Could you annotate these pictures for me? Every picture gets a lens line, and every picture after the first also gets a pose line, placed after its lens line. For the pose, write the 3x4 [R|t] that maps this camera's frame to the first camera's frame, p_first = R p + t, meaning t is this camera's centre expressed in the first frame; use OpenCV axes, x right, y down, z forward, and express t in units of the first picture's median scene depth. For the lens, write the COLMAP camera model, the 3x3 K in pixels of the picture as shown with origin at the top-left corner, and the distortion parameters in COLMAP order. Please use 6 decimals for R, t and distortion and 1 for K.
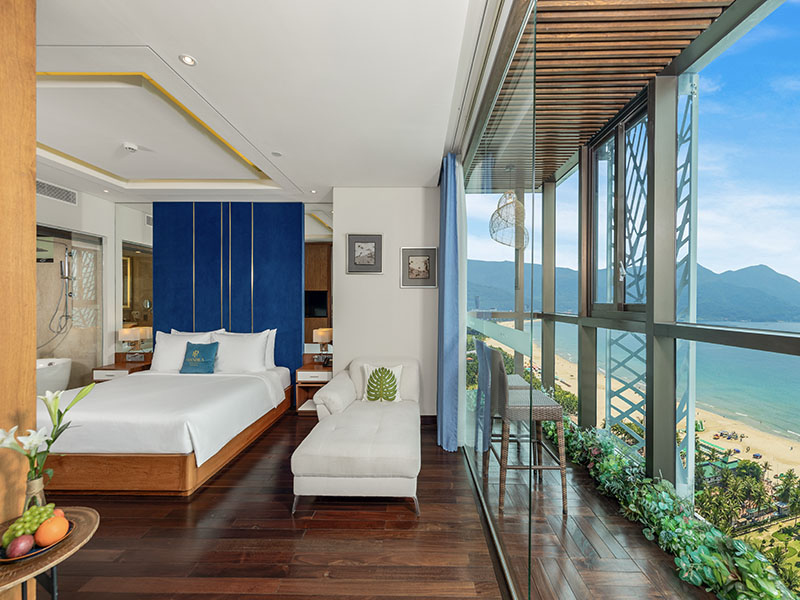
lens RADIAL K [[304.5, 0, 402.9], [0, 304.5, 305.6], [0, 0, 1]] dist [0.007602, -0.000067]
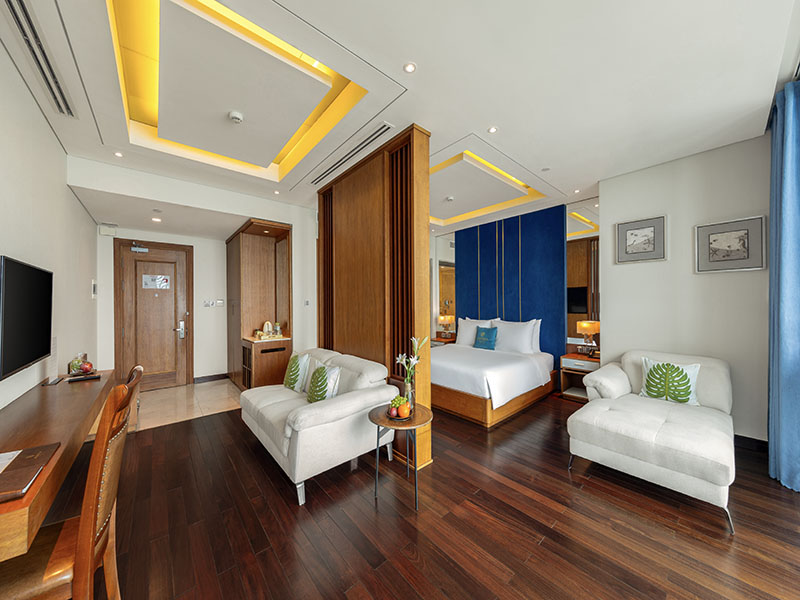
lens RADIAL K [[275.0, 0, 410.6], [0, 275.0, 304.6], [0, 0, 1]] dist [-0.000265, -0.000083]
pose [[0.694358, -0.008534, -0.719579, -0.007918], [0.007362, 0.999962, -0.004755, 0.024238], [0.719592, -0.001996, 0.694394, -0.093095]]
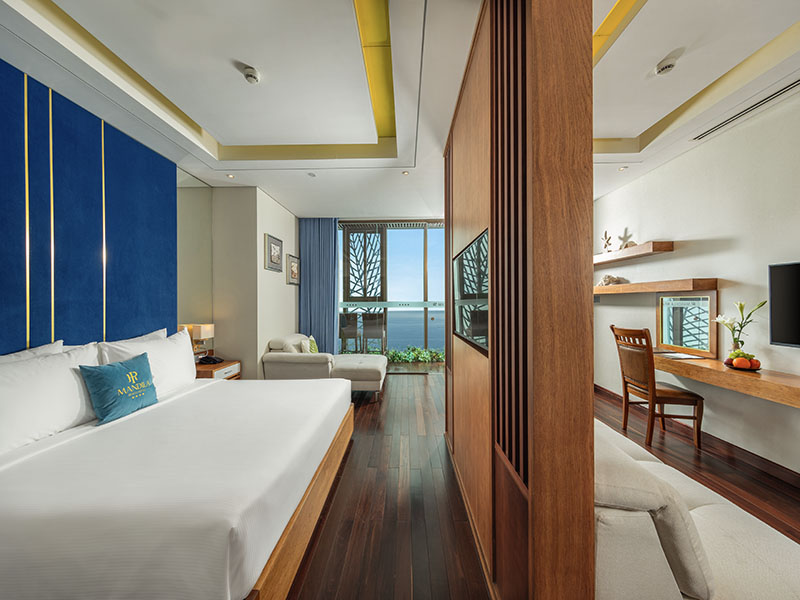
lens RADIAL K [[264.5, 0, 400.0], [0, 264.5, 300.0], [0, 0, 1]] dist [-0.000100, 0.000003]
pose [[0.002185, -0.006769, 0.999975, -1.154452], [0.004728, 0.999966, 0.006759, 0.008755], [-0.999986, 0.004713, 0.002217, 0.490545]]
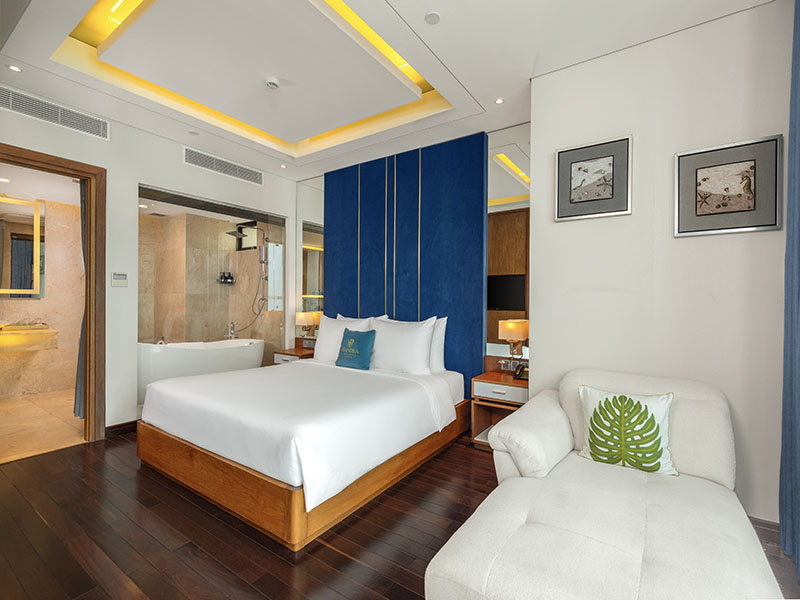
lens RADIAL K [[358.6, 0, 393.9], [0, 358.6, 304.1], [0, 0, 1]] dist [0.000184, -0.000120]
pose [[0.826010, 0.006505, -0.563618, -0.053562], [-0.004676, 0.999978, 0.004688, 0.048014], [0.563636, -0.001237, 0.826022, 0.273438]]
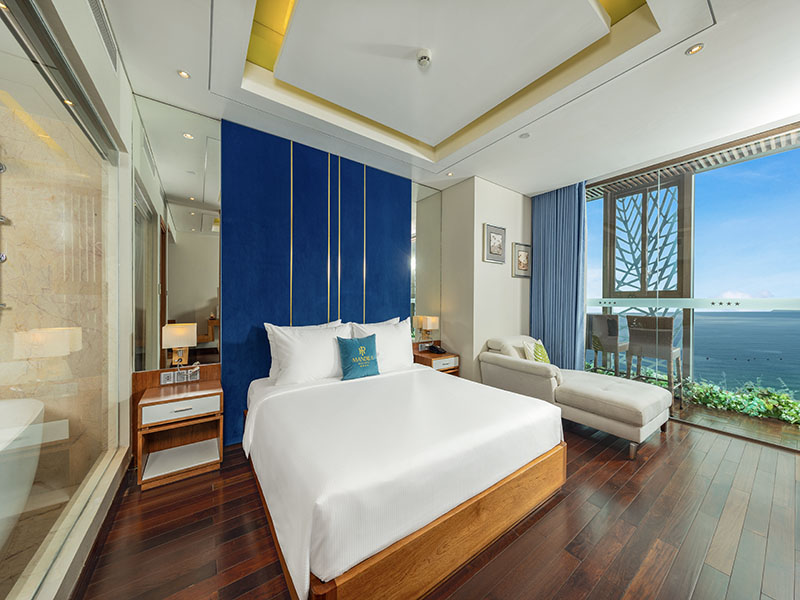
lens RADIAL K [[283.1, 0, 400.0], [0, 283.1, 300.0], [0, 0, 1]] dist [0.000548, -0.000014]
pose [[0.814289, -0.000143, 0.580460, -0.989815], [0.000807, 0.999999, -0.000886, 0.030271], [-0.580459, 0.001190, 0.814289, 0.374358]]
